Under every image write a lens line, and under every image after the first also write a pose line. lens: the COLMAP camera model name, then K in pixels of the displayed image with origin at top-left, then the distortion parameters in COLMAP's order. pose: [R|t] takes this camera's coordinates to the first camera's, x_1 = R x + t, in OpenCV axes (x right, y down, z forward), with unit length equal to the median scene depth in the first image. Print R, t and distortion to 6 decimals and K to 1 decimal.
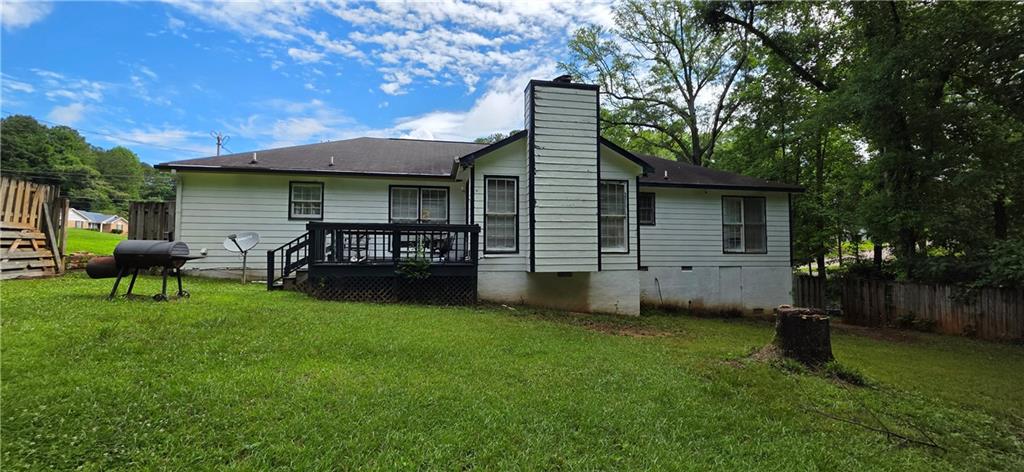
lens RADIAL K [[411.1, 0, 512.0], [0, 411.1, 236.0], [0, 0, 1]] dist [0.001120, 0.000154]
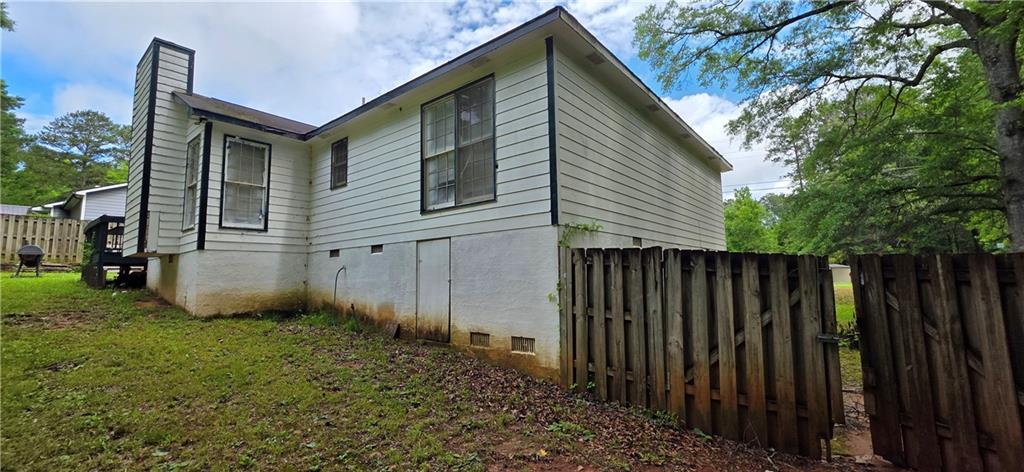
lens RADIAL K [[411.9, 0, 512.0], [0, 411.9, 236.0], [0, 0, 1]] dist [-0.001280, -0.000145]
pose [[0.637016, -0.093884, -0.765112, 0.980005], [0.051255, 0.995518, -0.079482, 0.115316], [0.769145, 0.011415, 0.638972, 0.770300]]
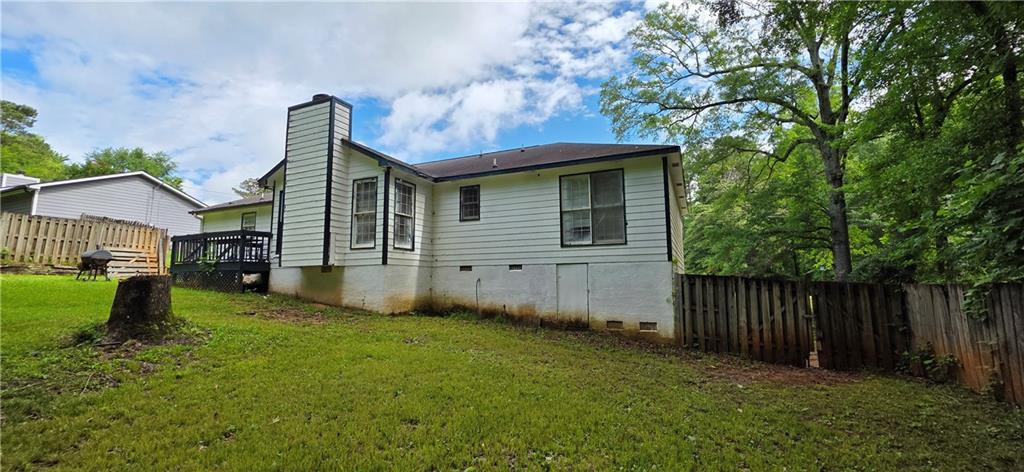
lens RADIAL K [[411.1, 0, 512.0], [0, 411.1, 236.0], [0, 0, 1]] dist [0.001120, 0.000154]
pose [[0.813426, -0.074726, -0.576849, 0.903441], [0.031196, 0.995891, -0.085018, 0.085600], [0.580832, 0.051160, 0.812414, 0.304695]]
